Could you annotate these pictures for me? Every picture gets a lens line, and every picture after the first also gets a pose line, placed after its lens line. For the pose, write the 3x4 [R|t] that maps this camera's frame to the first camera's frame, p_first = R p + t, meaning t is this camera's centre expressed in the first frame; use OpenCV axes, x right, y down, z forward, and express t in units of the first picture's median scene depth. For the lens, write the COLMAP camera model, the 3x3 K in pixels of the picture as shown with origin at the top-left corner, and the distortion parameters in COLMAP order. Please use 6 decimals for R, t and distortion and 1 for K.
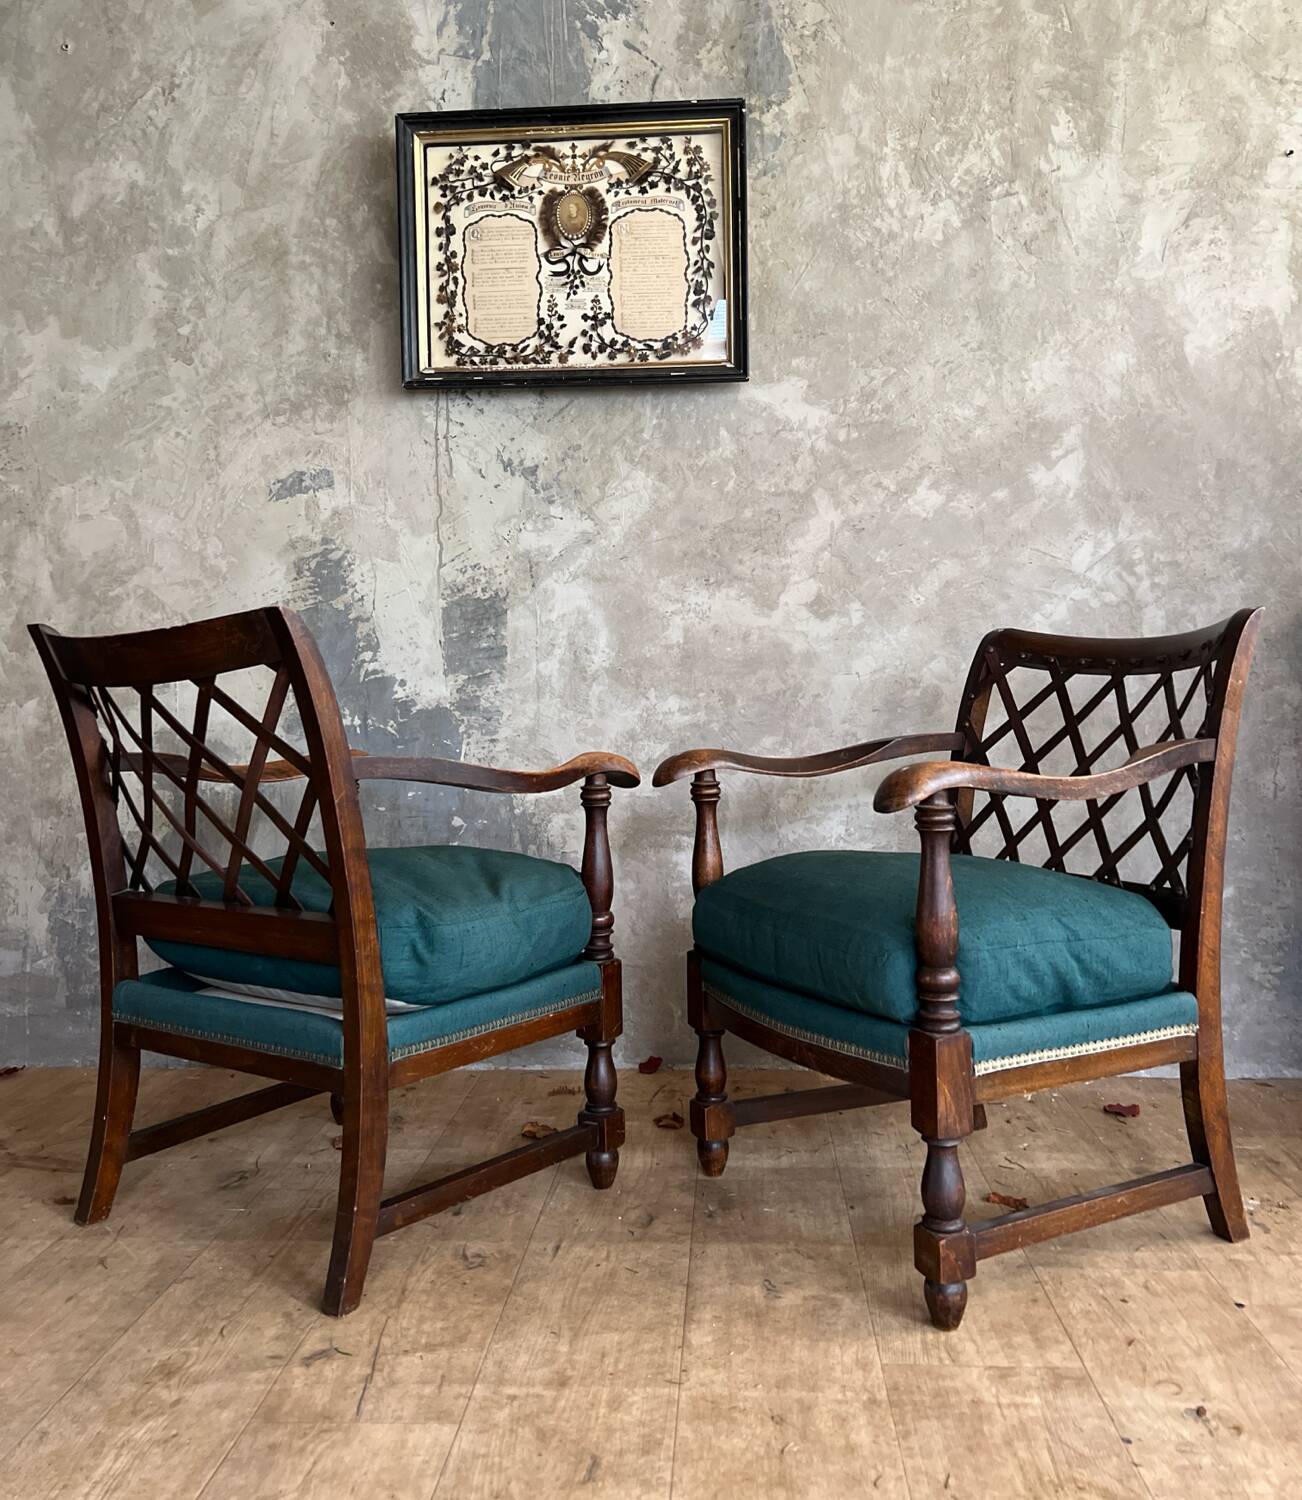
lens RADIAL K [[1299.1, 0, 650.0], [0, 1299.1, 643.1], [0, 0, 1]] dist [0.065555, -0.095384]
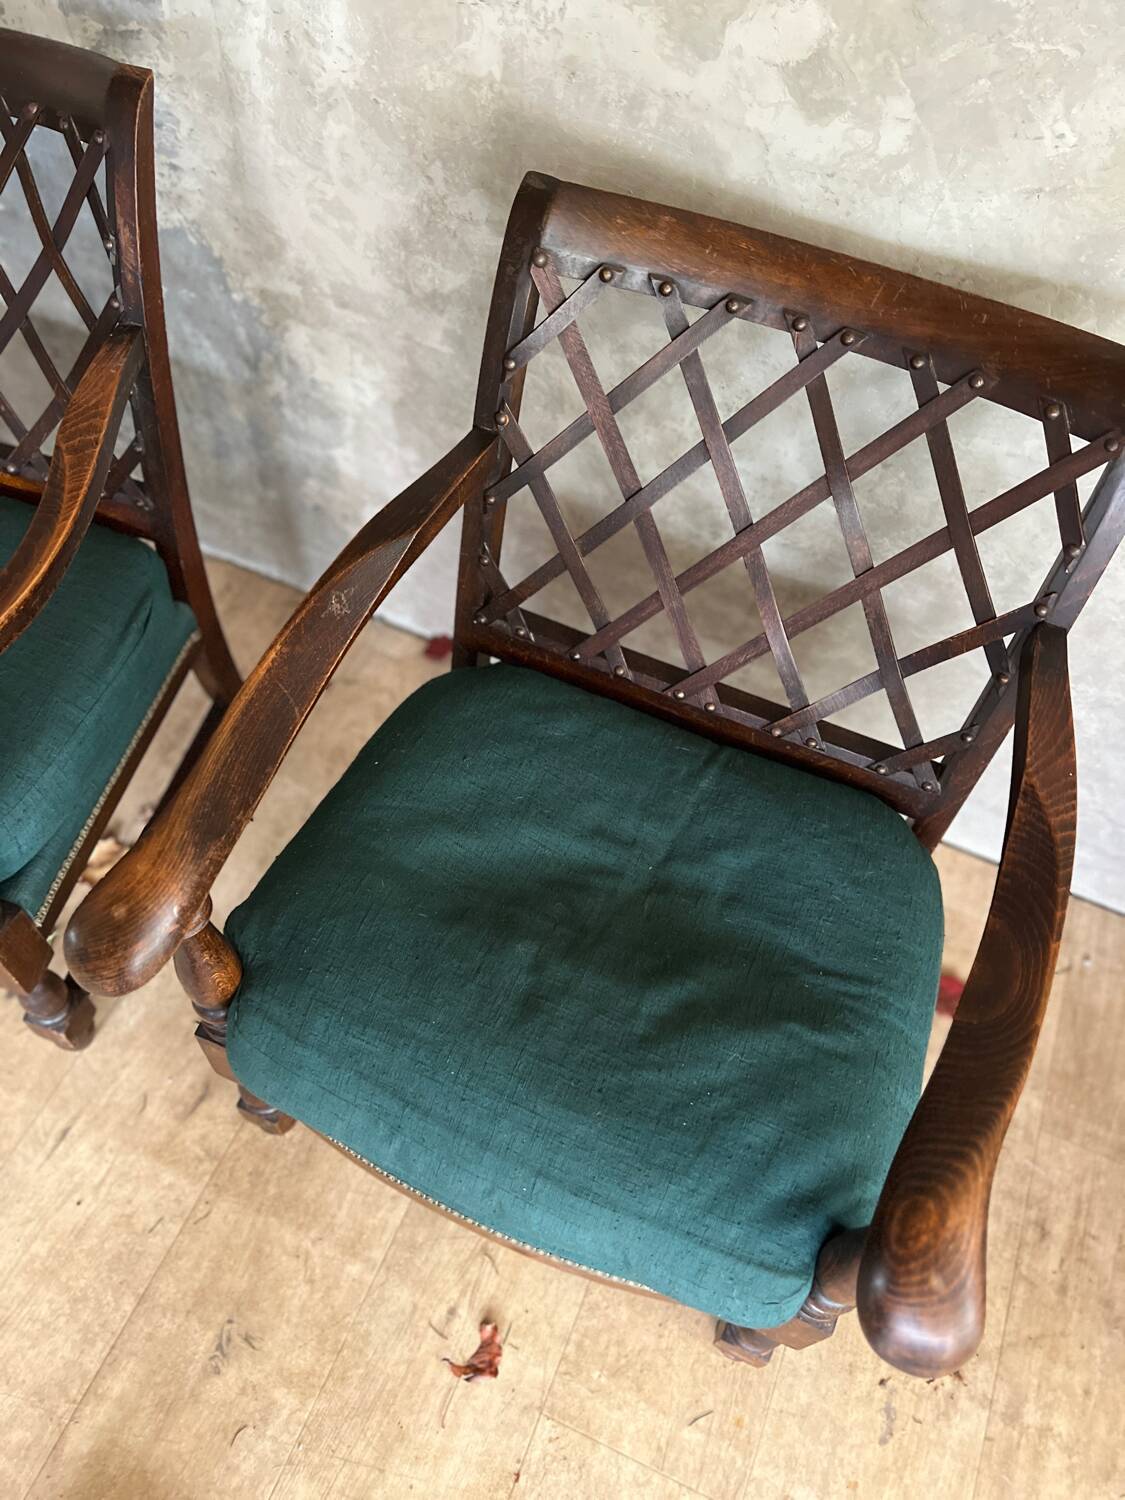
lens RADIAL K [[1126.5, 0, 552.0], [0, 1126.5, 760.3], [0, 0, 1]] dist [0.039131, -0.050863]
pose [[0.939965, 0.319158, -0.120851, 0.162414], [-0.060003, 0.503158, 0.862109, -0.216749], [0.335955, -0.803100, 0.492102, 0.630568]]
